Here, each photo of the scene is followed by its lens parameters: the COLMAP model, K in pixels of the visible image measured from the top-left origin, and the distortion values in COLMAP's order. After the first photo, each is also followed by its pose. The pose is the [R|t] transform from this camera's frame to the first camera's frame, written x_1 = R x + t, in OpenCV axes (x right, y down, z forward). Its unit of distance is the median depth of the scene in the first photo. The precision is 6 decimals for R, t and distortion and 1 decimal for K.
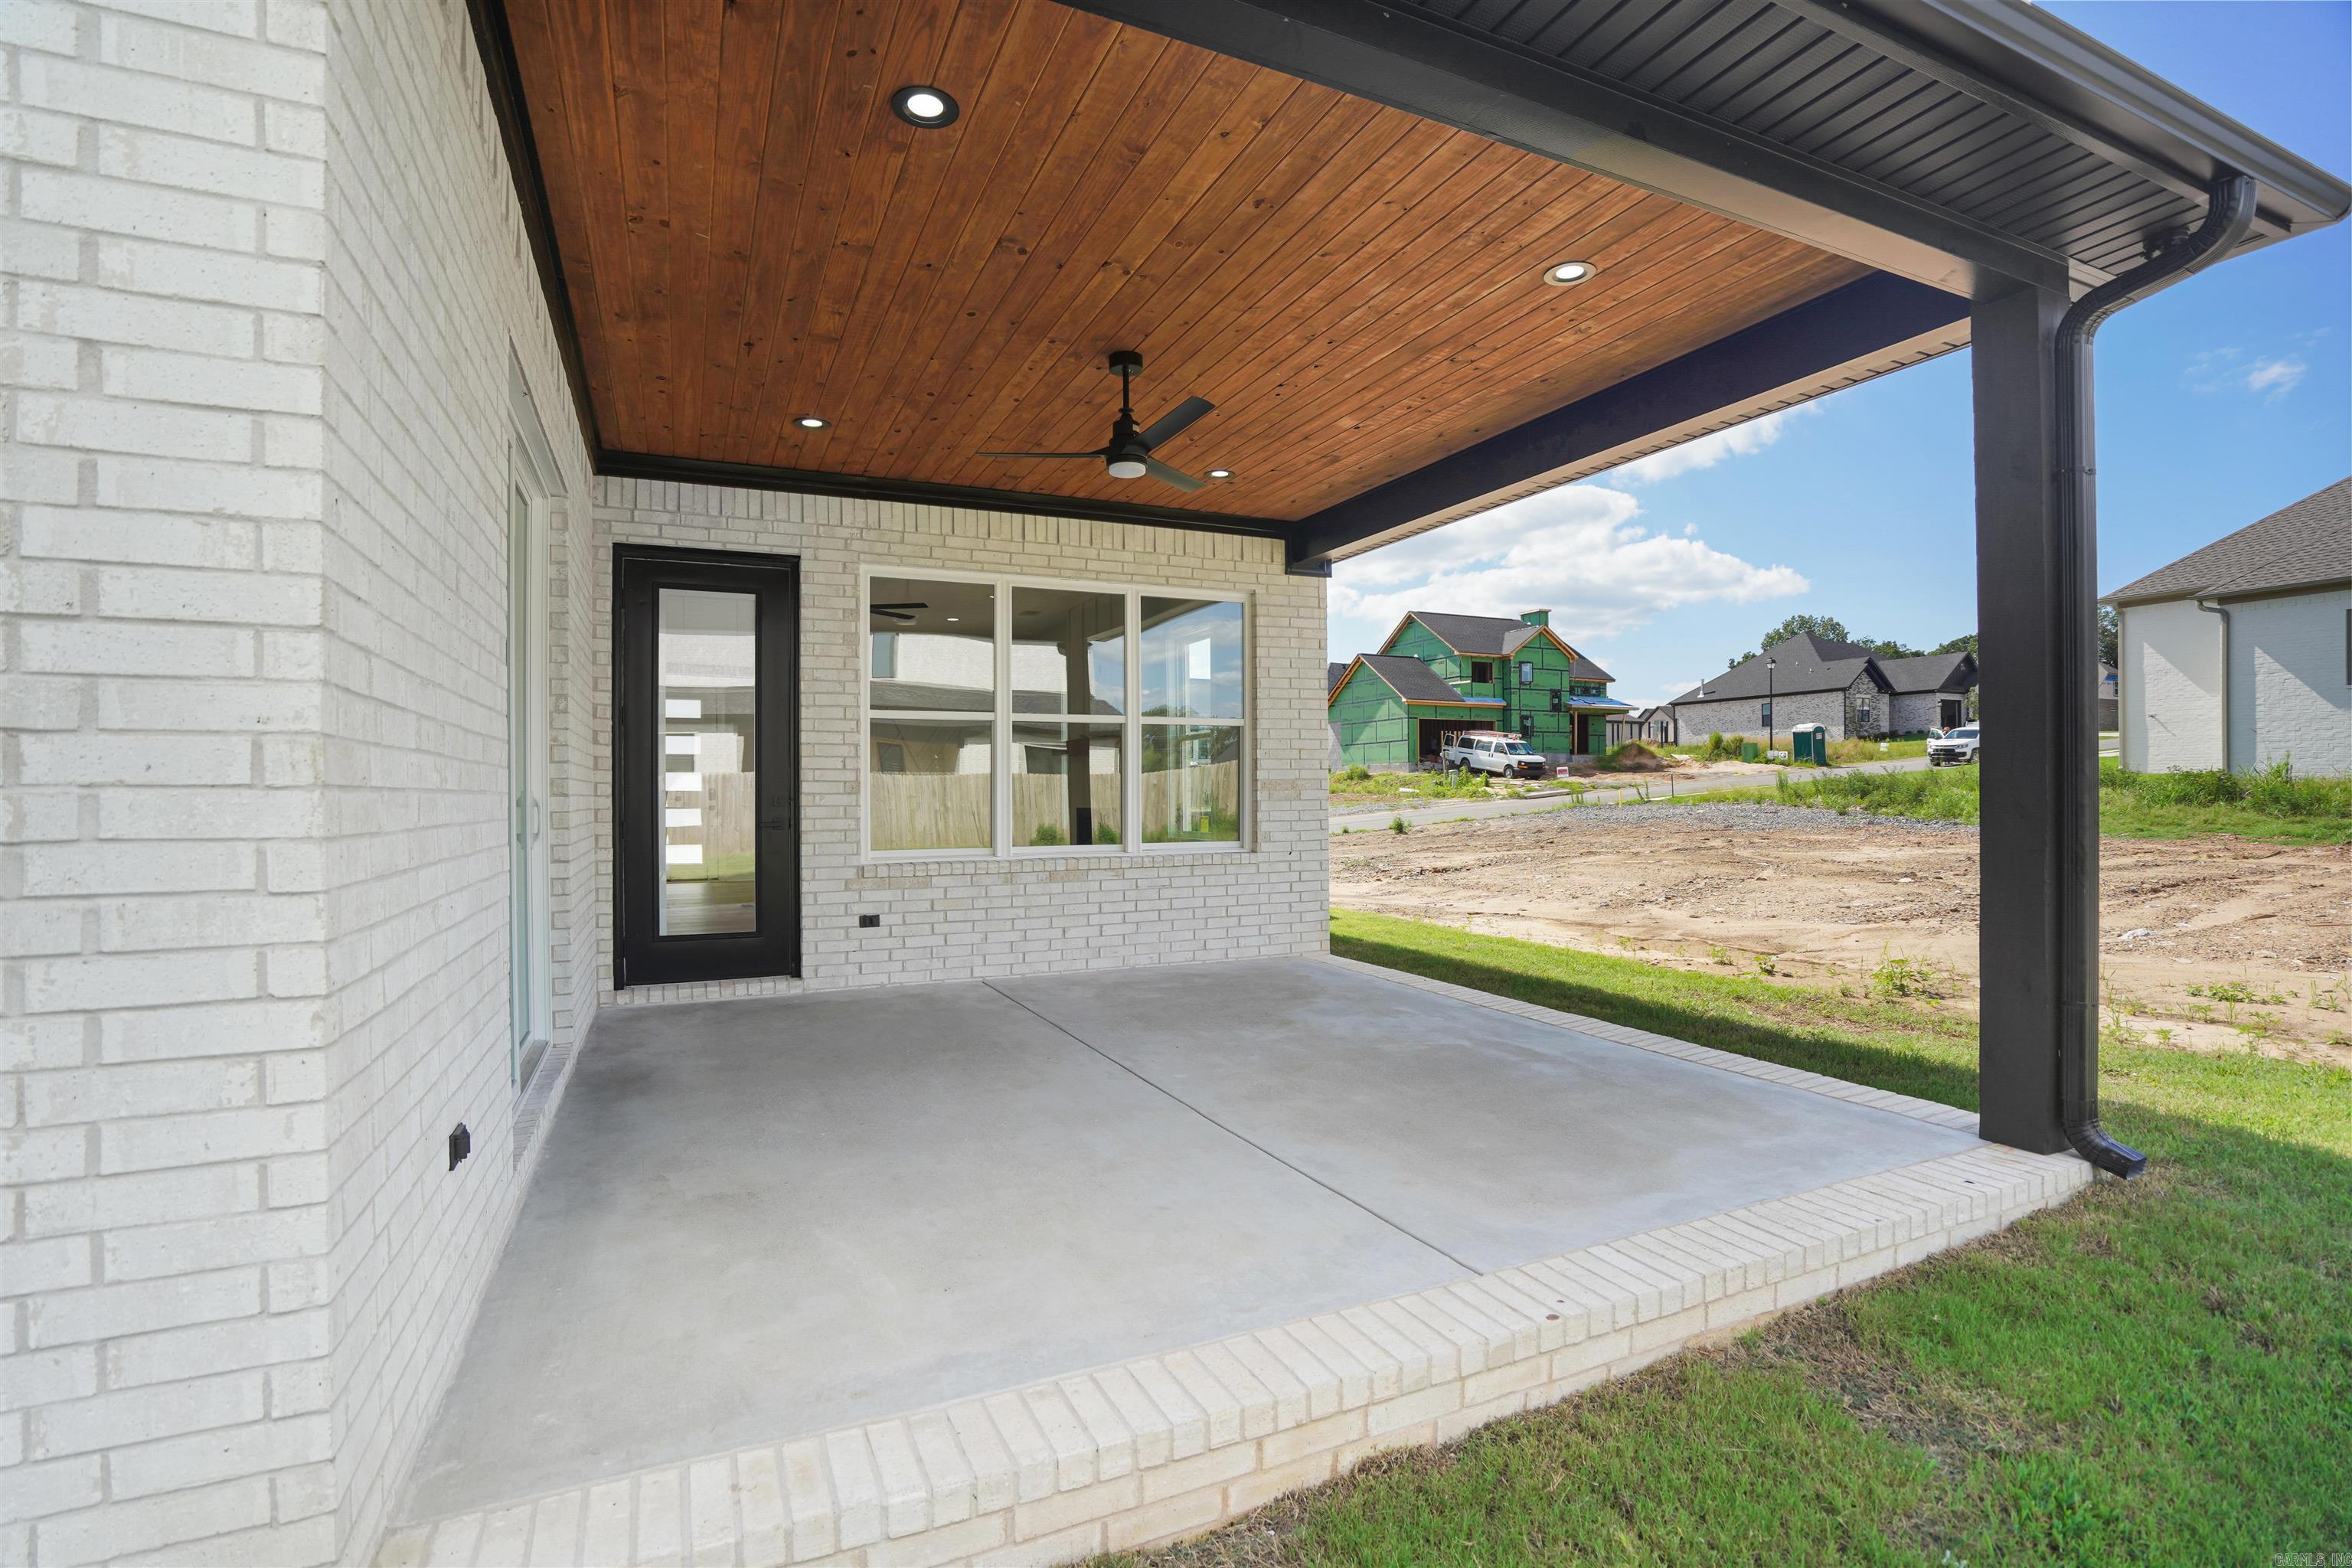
lens RADIAL K [[1110.6, 0, 1176.0], [0, 1110.6, 784.0], [0, 0, 1]] dist [-0.003240, -0.000203]
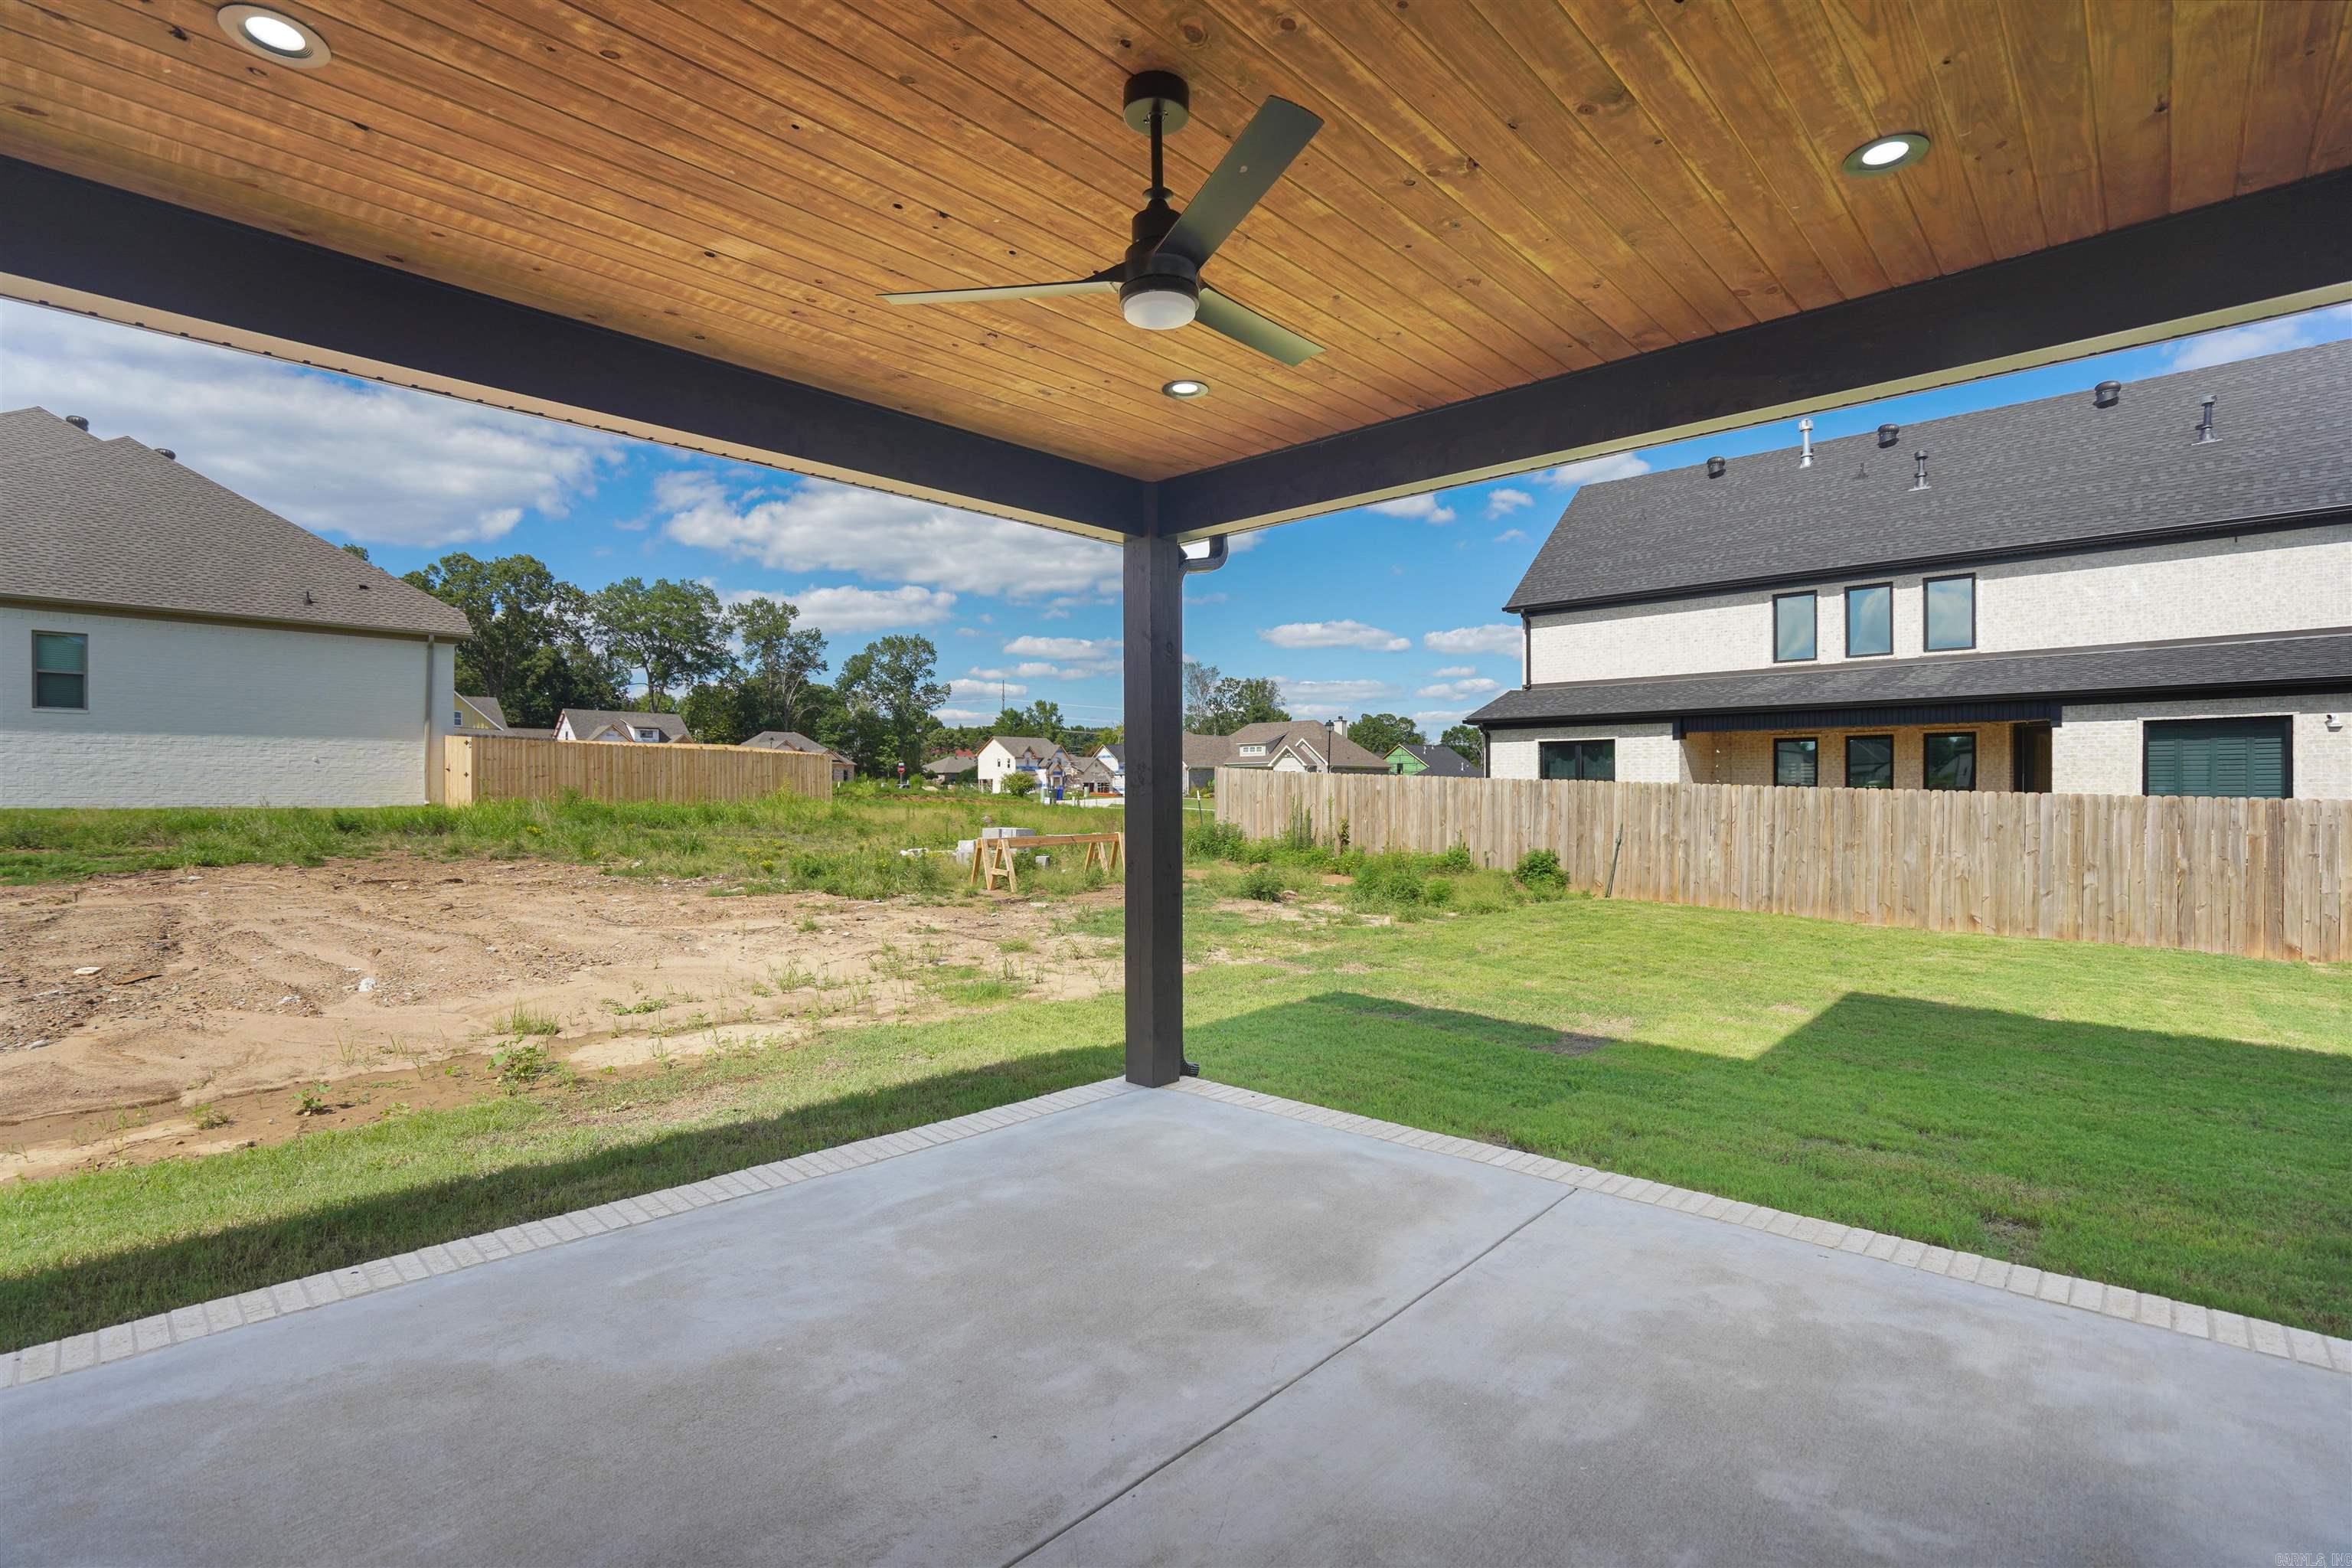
lens RADIAL K [[1110.6, 0, 1176.0], [0, 1110.6, 784.0], [0, 0, 1]] dist [-0.003240, -0.000203]
pose [[-0.381945, 0.020608, 0.923955, -0.471160], [0.006325, 0.999786, -0.019685, -0.042451], [-0.924163, -0.001675, -0.381994, 1.065386]]
